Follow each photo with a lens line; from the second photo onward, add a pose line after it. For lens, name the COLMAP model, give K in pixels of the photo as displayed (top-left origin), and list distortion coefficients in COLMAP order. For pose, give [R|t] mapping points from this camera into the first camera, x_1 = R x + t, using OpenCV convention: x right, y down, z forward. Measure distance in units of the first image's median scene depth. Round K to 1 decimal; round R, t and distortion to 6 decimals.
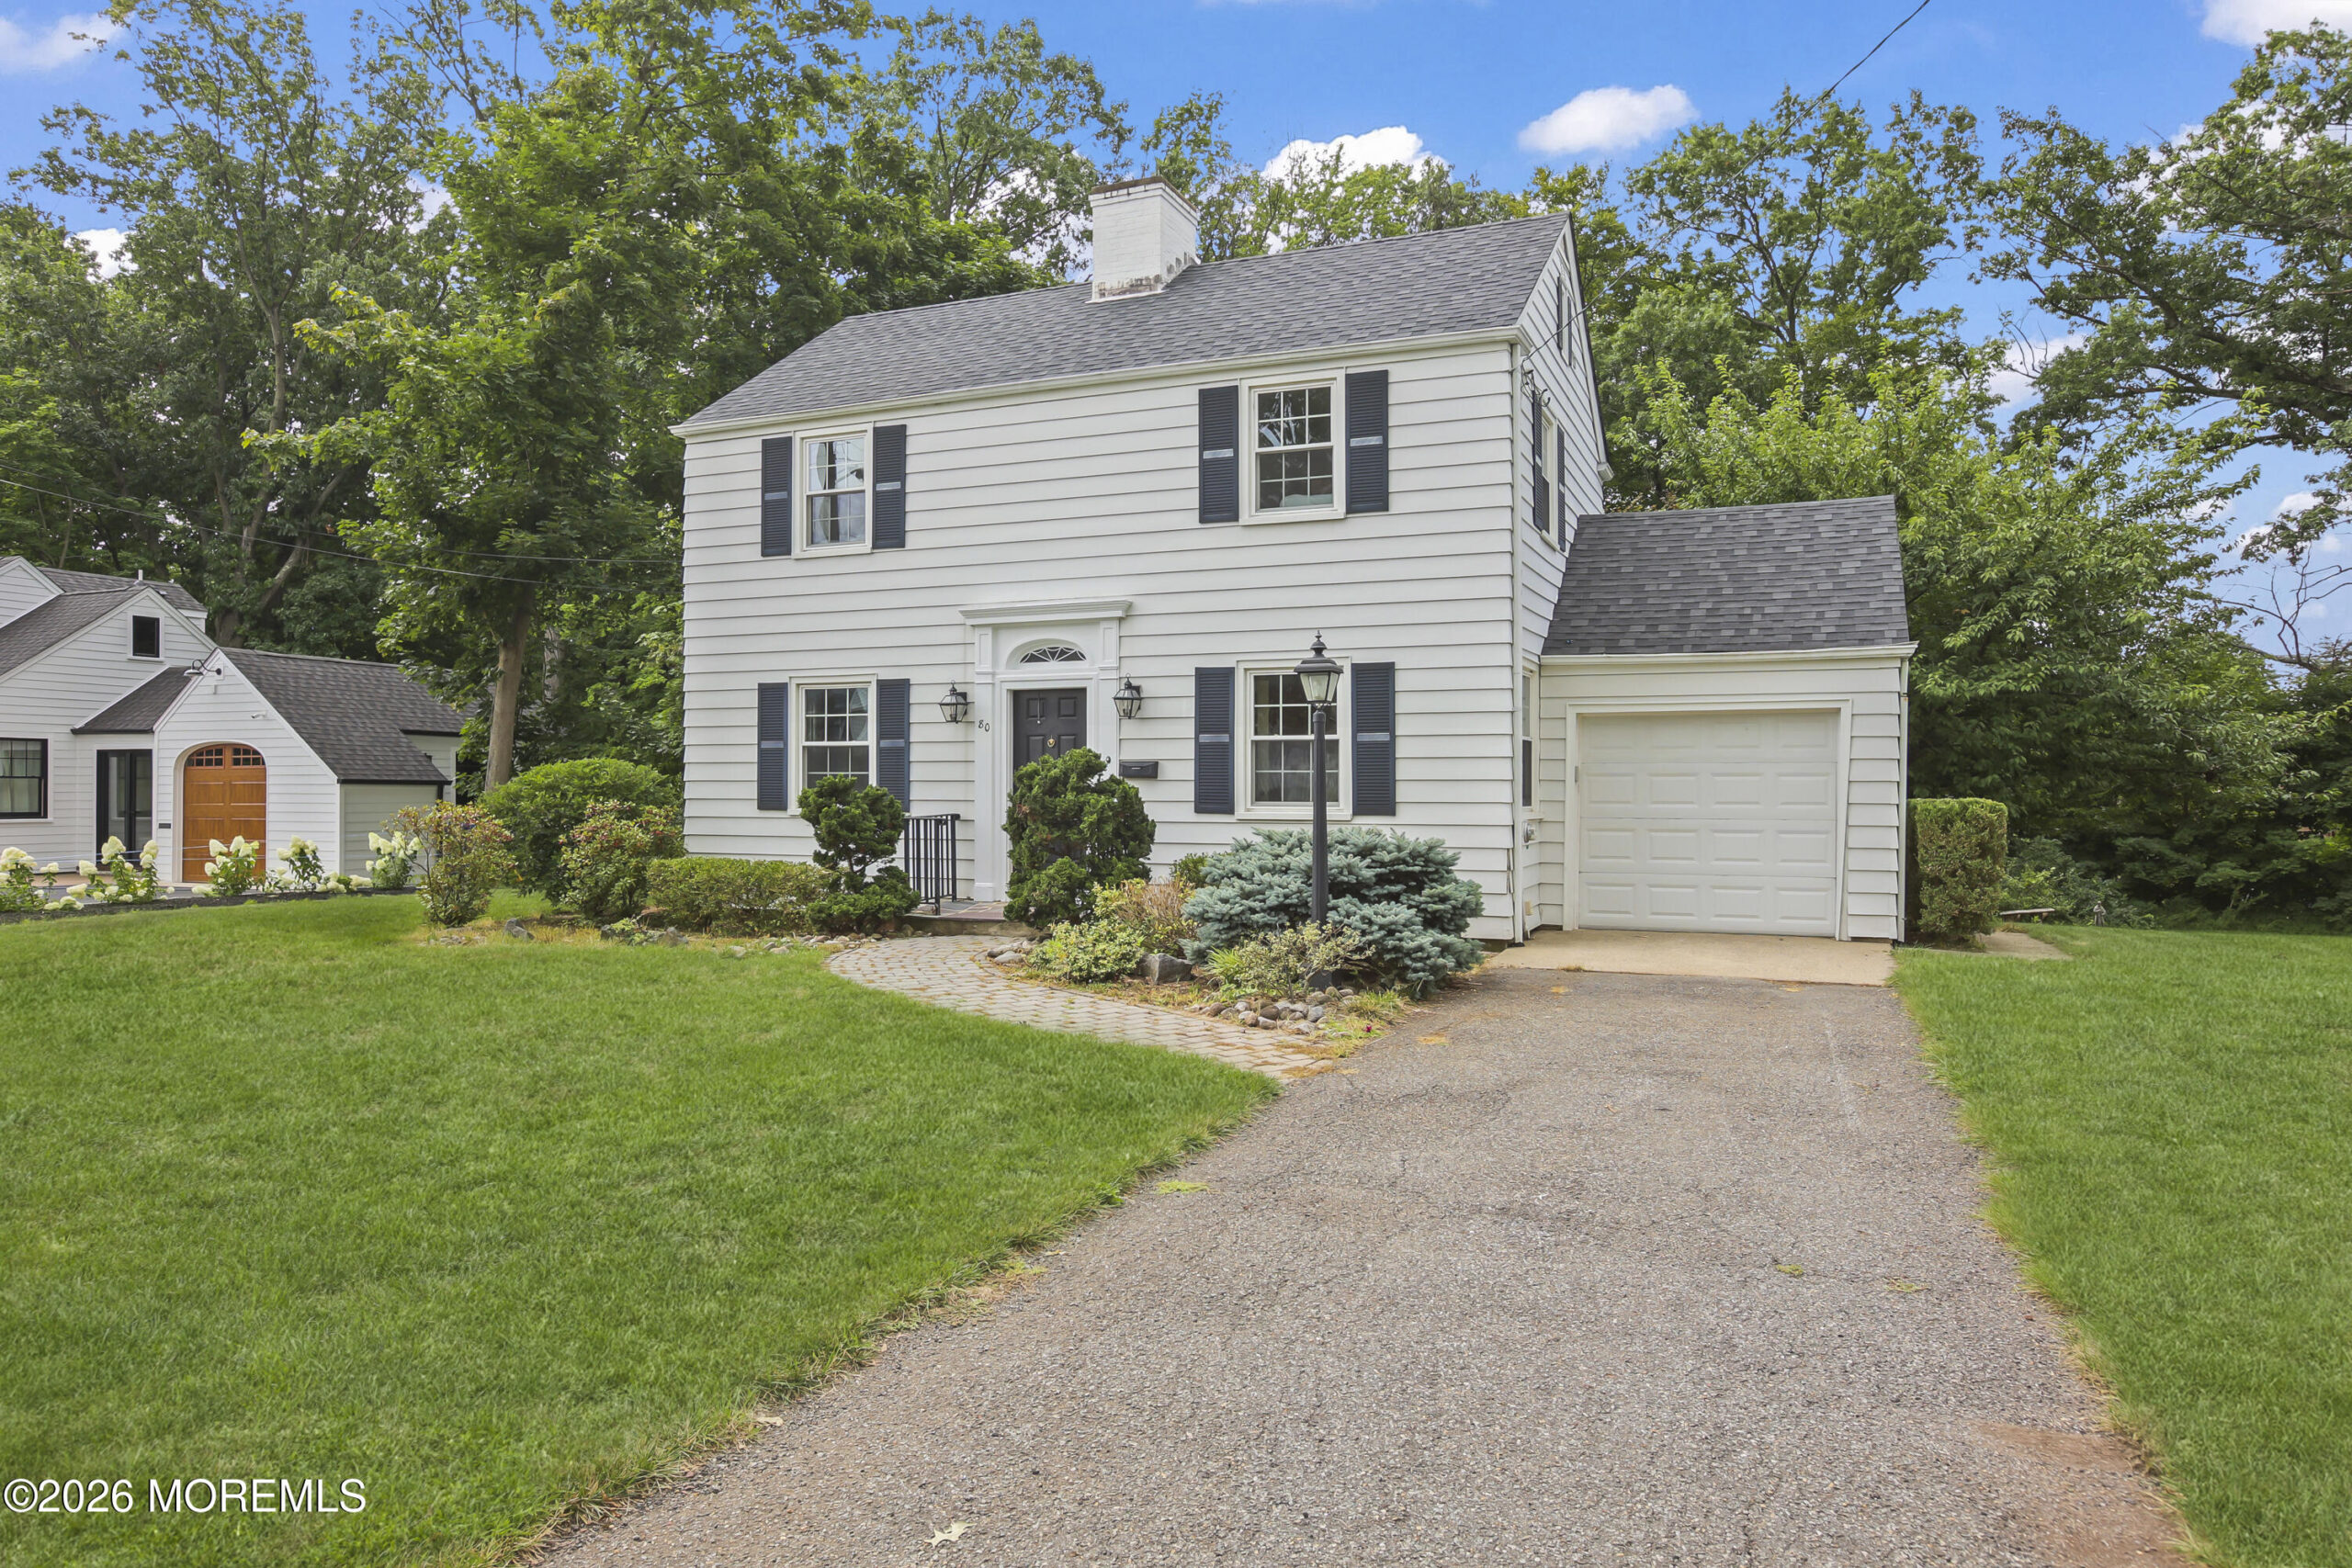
lens RADIAL K [[1575.7, 0, 1175.5], [0, 1575.7, 781.4], [0, 0, 1]] dist [-0.006345, -0.000639]
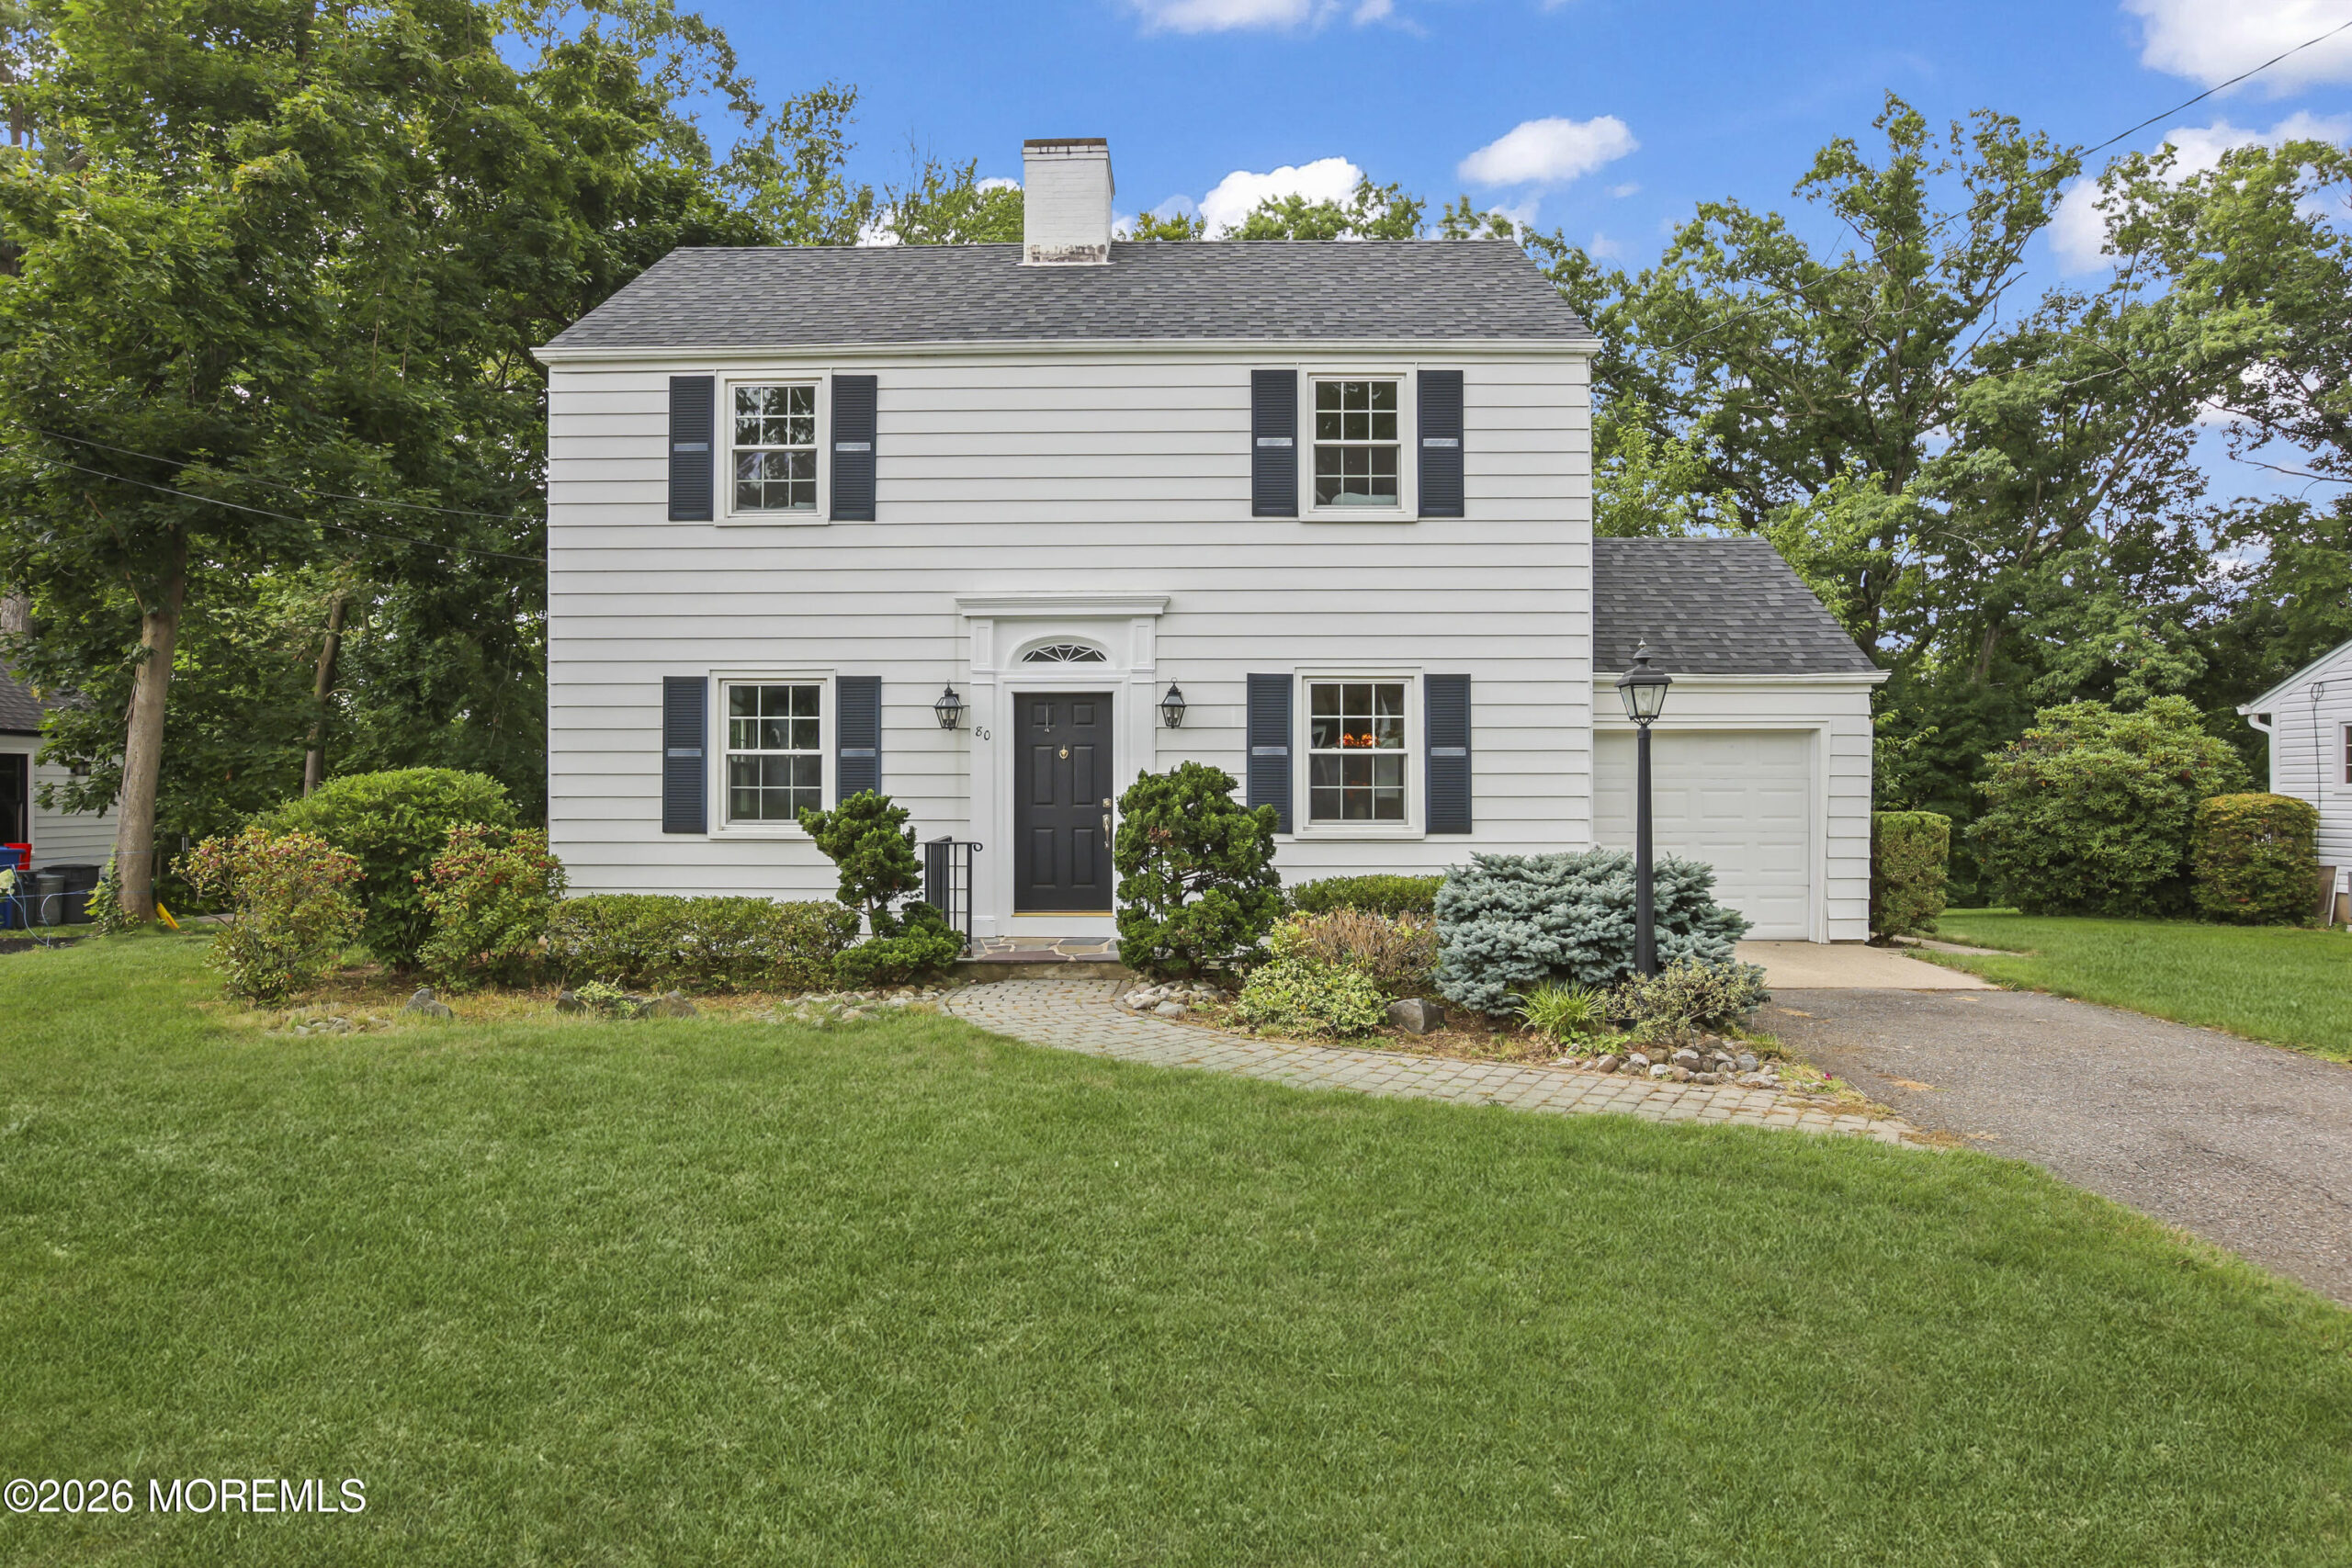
lens RADIAL K [[1470.5, 0, 1178.2], [0, 1470.5, 787.7], [0, 0, 1]] dist [-0.009485, 0.009855]
pose [[0.919697, 0.000818, 0.392628, -0.355511], [0.001015, 0.999990, -0.004461, -0.001961], [-0.392627, 0.004501, 0.919687, 0.228213]]
